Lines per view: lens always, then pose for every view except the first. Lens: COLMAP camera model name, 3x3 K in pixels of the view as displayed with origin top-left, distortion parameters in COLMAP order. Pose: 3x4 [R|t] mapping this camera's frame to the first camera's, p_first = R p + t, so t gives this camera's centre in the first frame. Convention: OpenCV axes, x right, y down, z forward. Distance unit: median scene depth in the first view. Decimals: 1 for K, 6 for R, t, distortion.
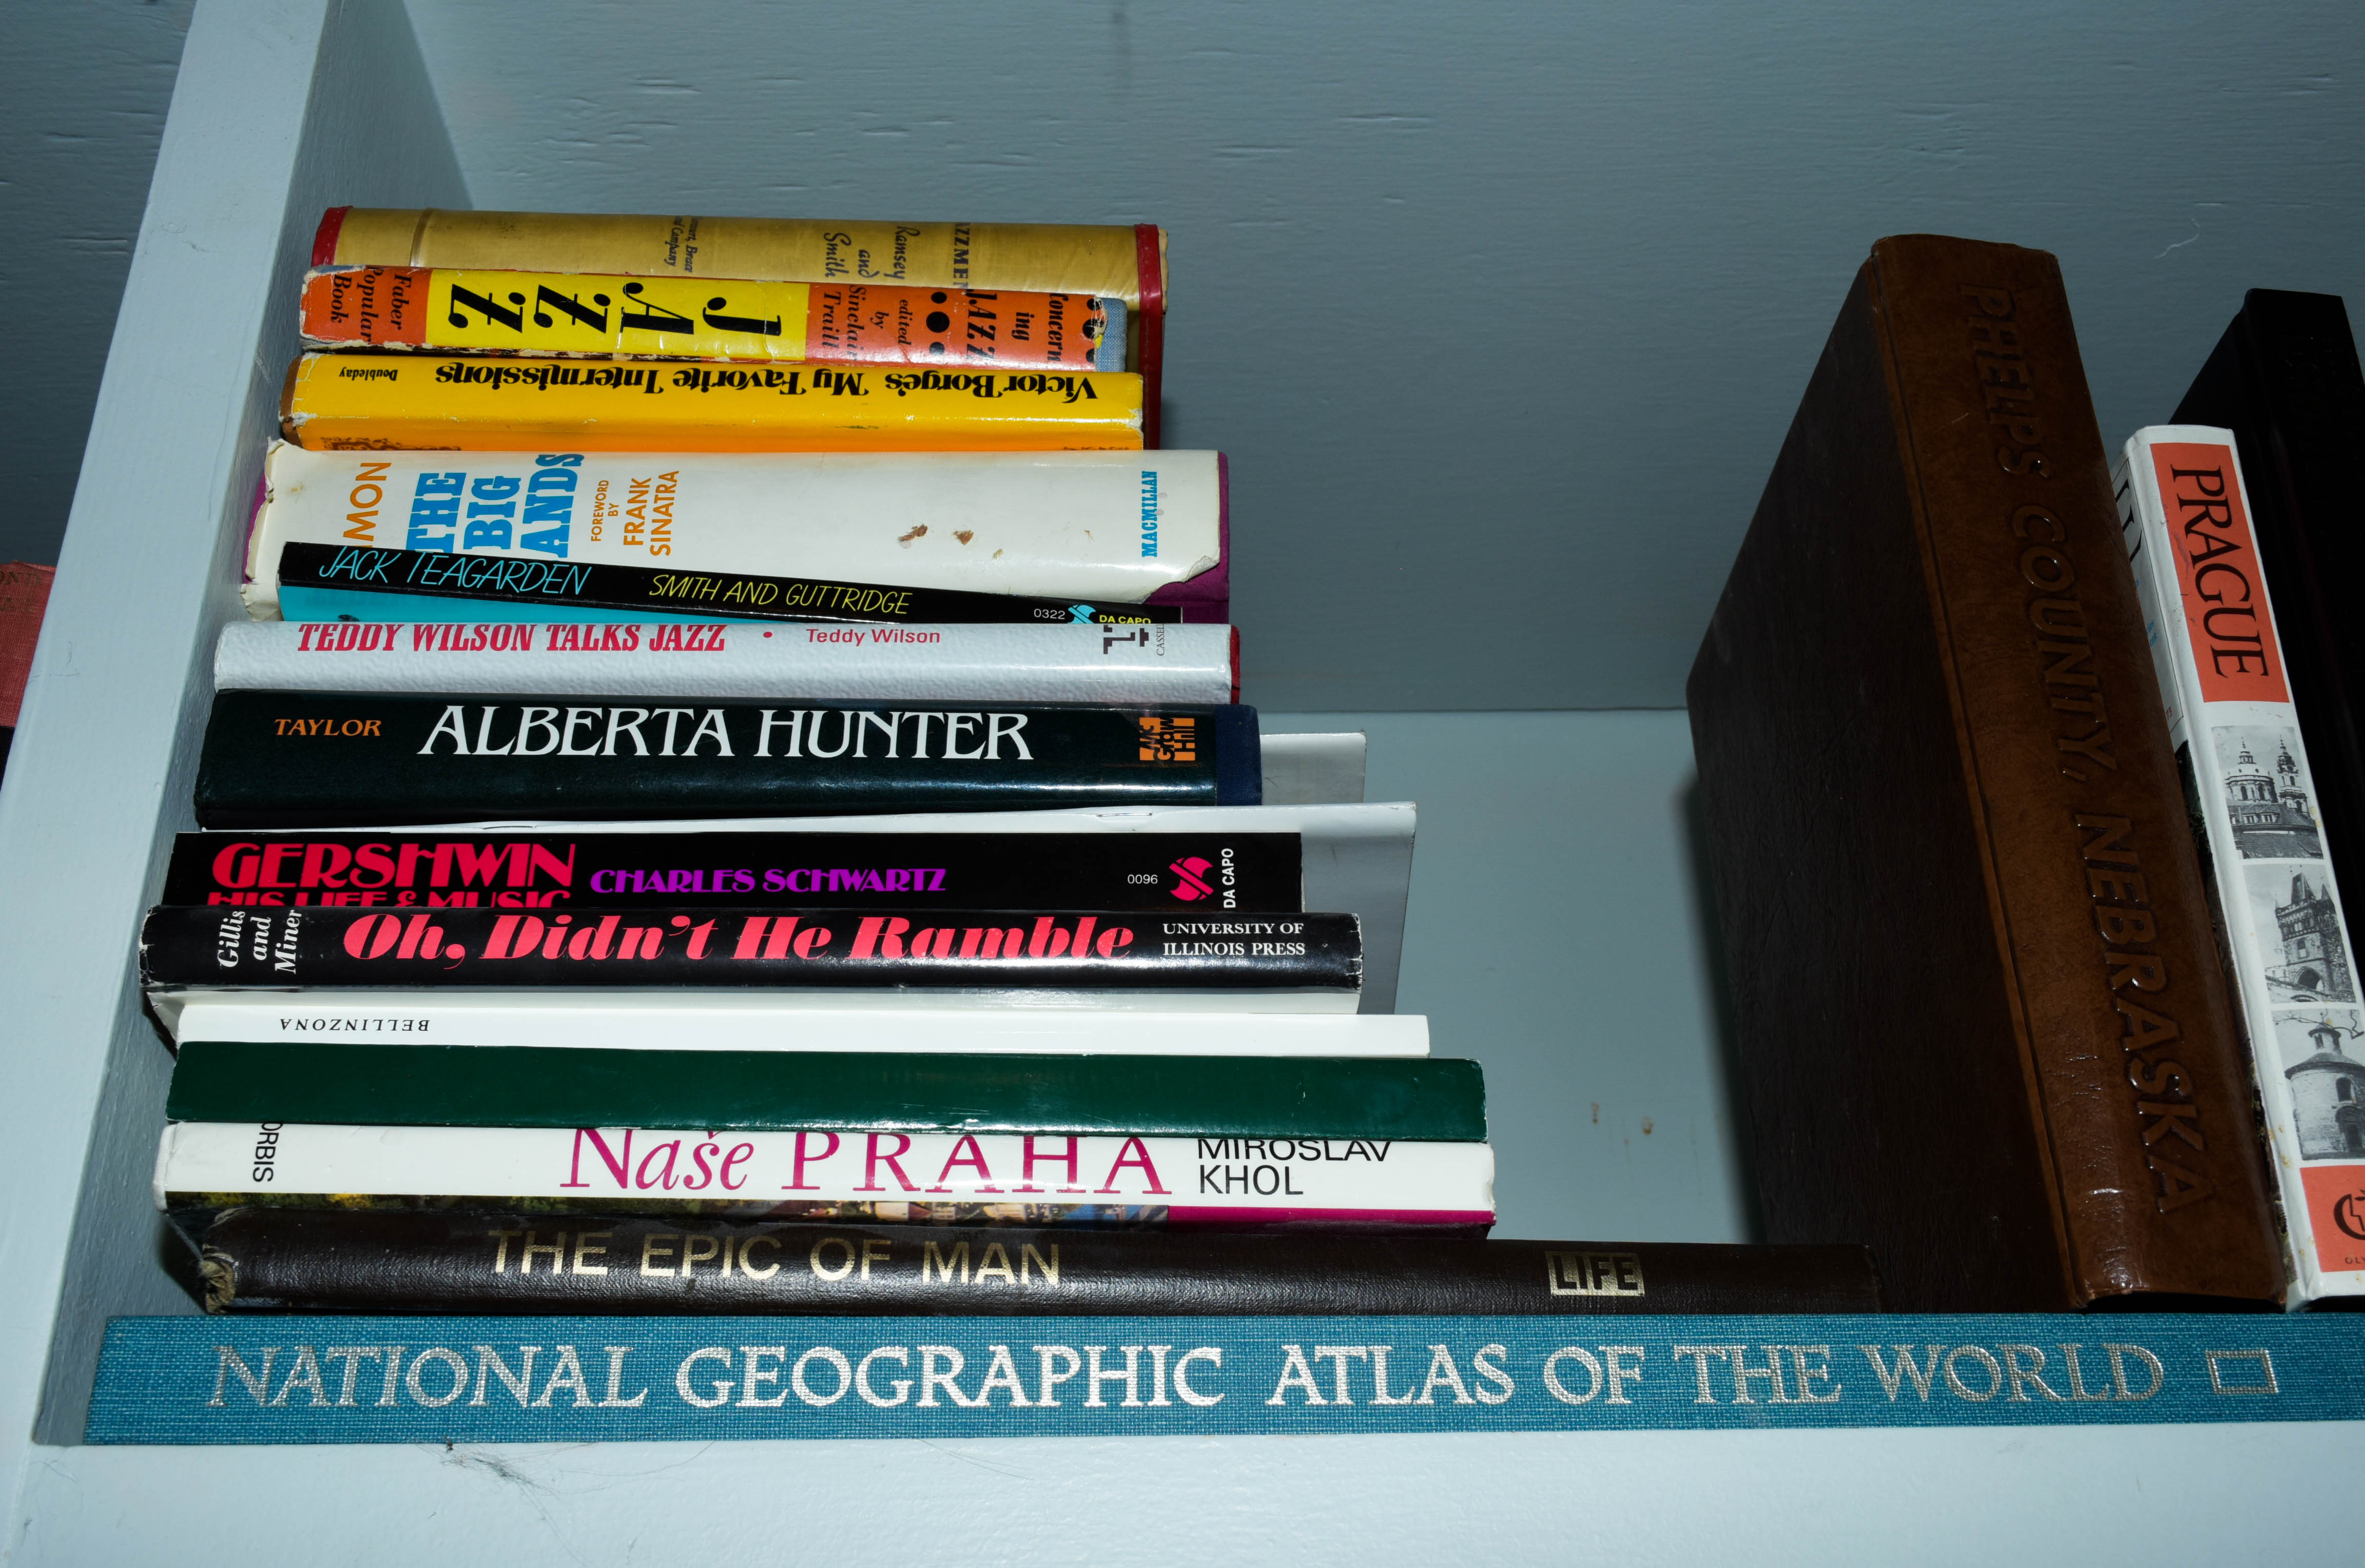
lens RADIAL K [[2550.0, 0, 1194.6], [0, 2550.0, 814.4], [0, 0, 1]] dist [-0.013939, 0.000085]
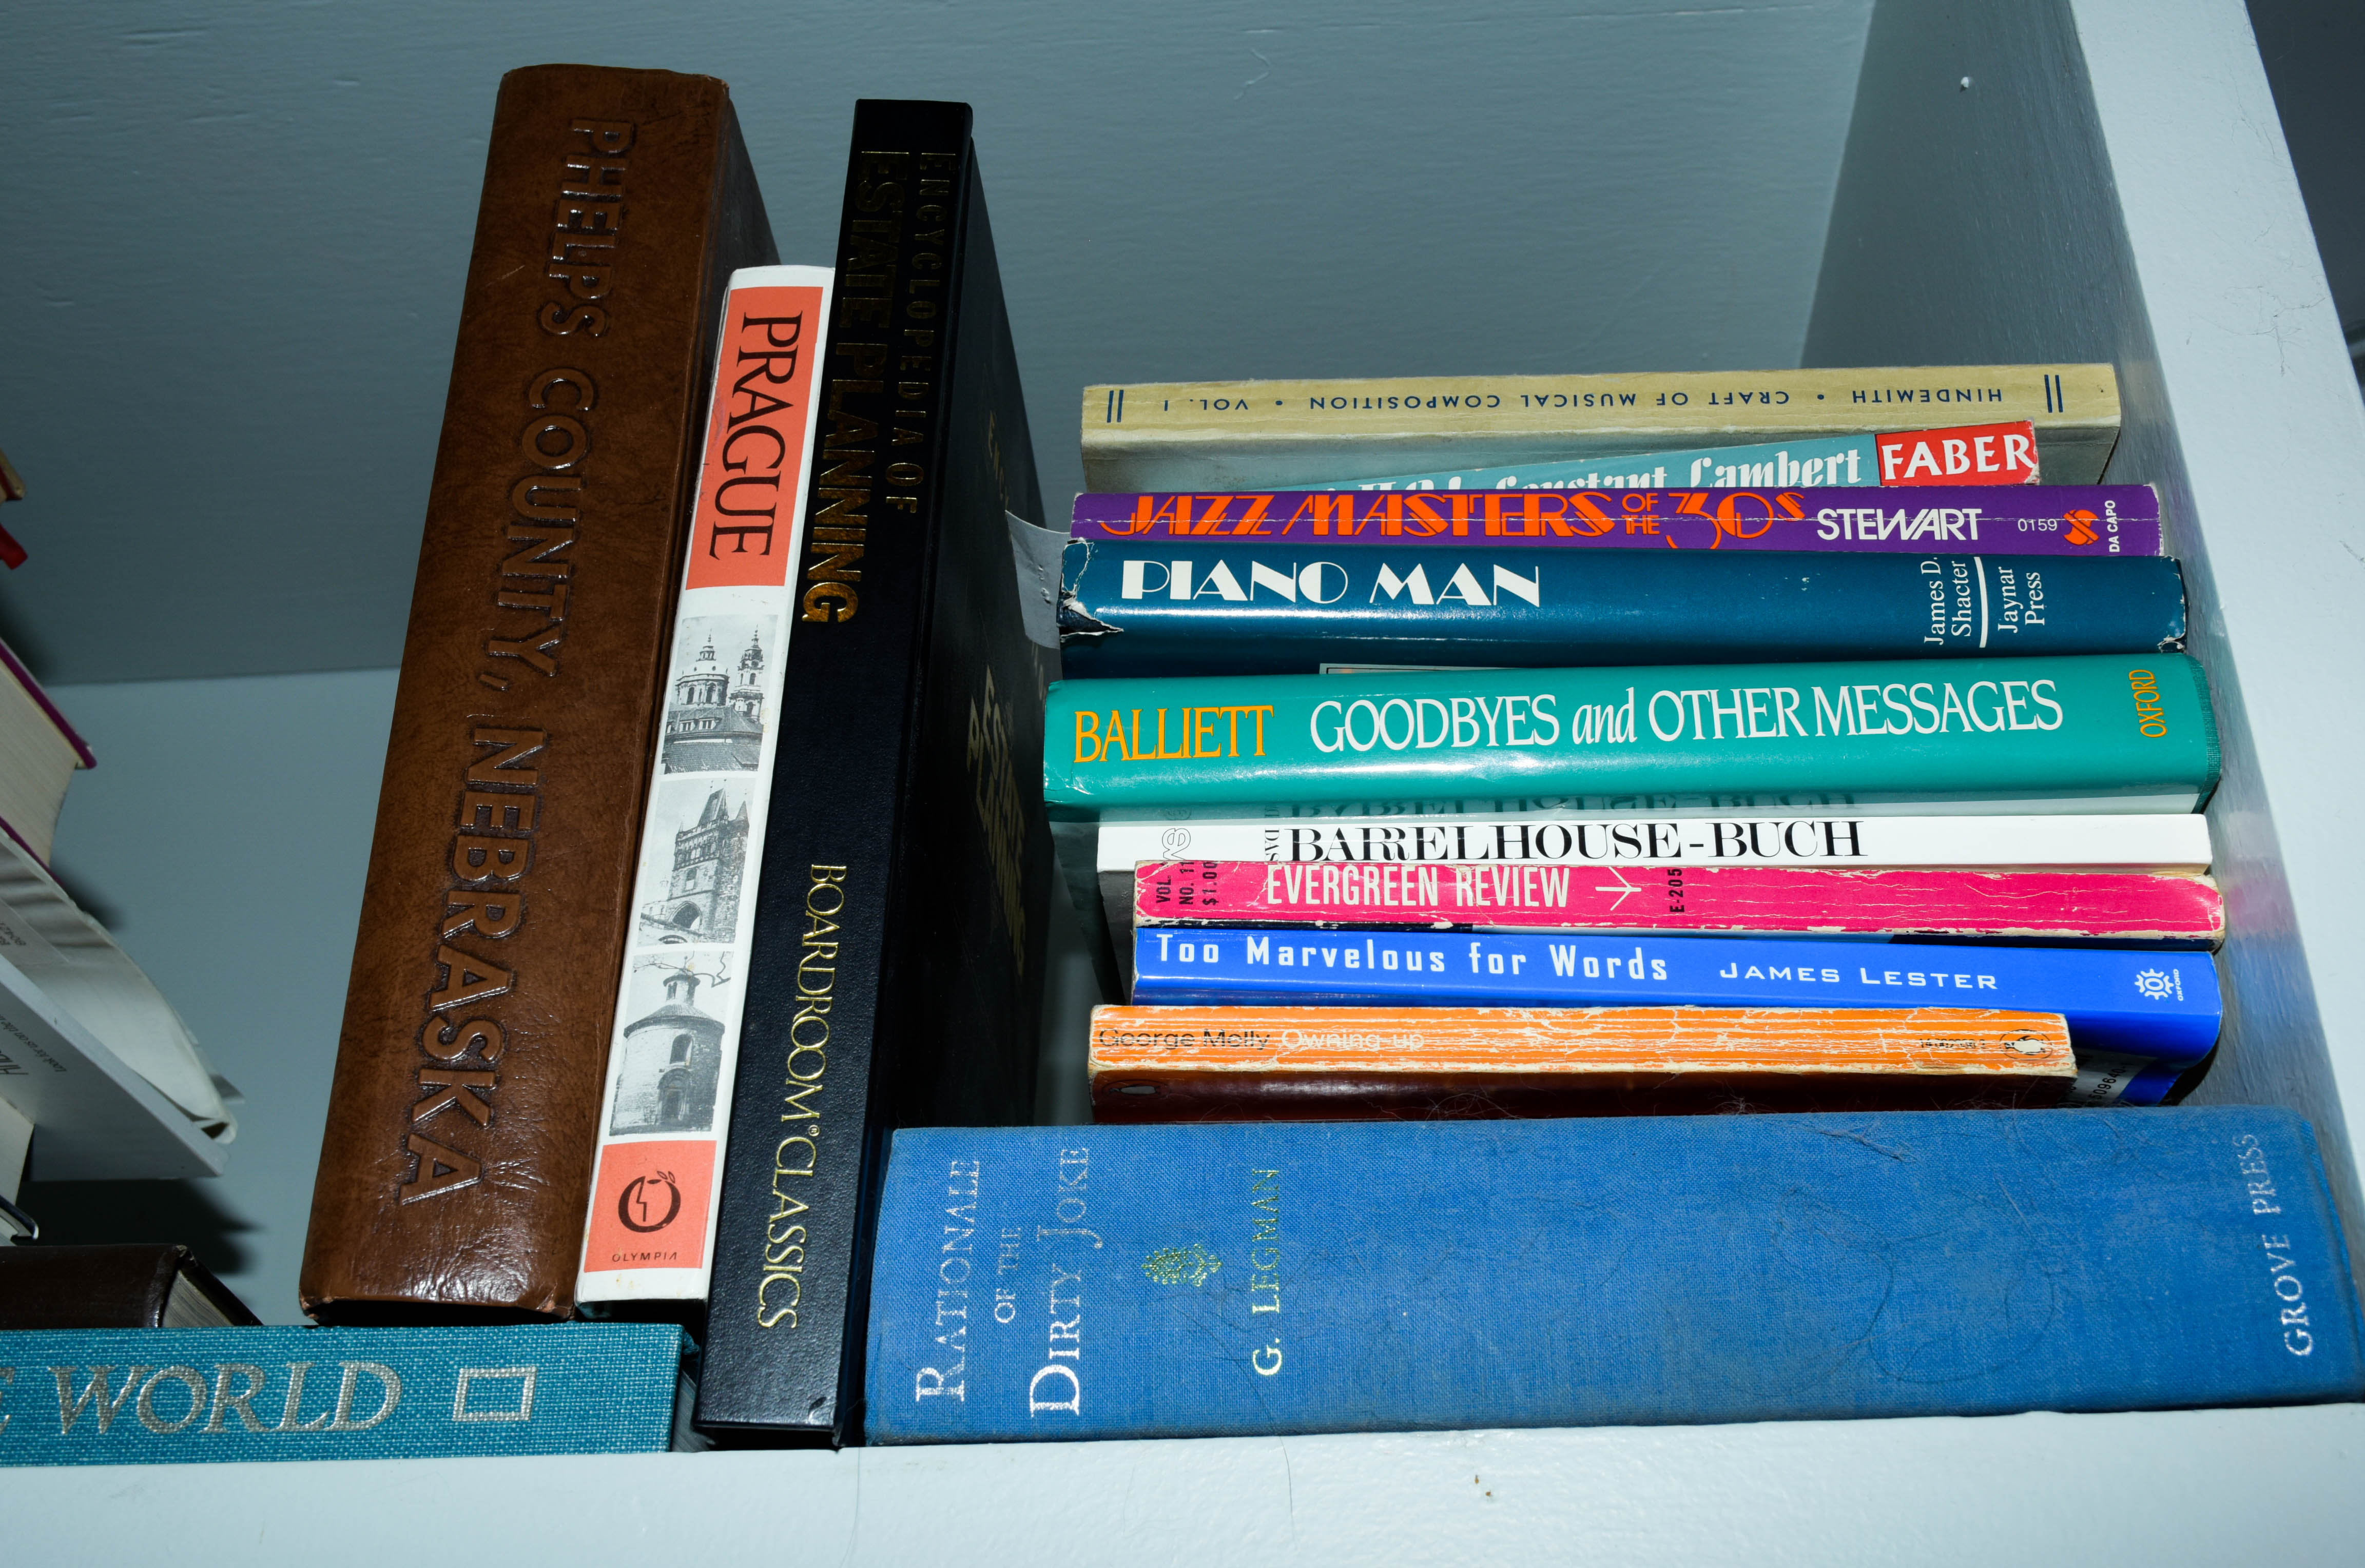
lens RADIAL K [[2550.0, 0, 1194.6], [0, 2550.0, 814.4], [0, 0, 1]] dist [-0.013939, 0.000085]
pose [[0.995400, -0.035391, -0.089029, 0.649865], [0.036635, 0.999252, 0.012386, 0.026252], [0.088524, -0.015590, 0.995952, 0.179473]]
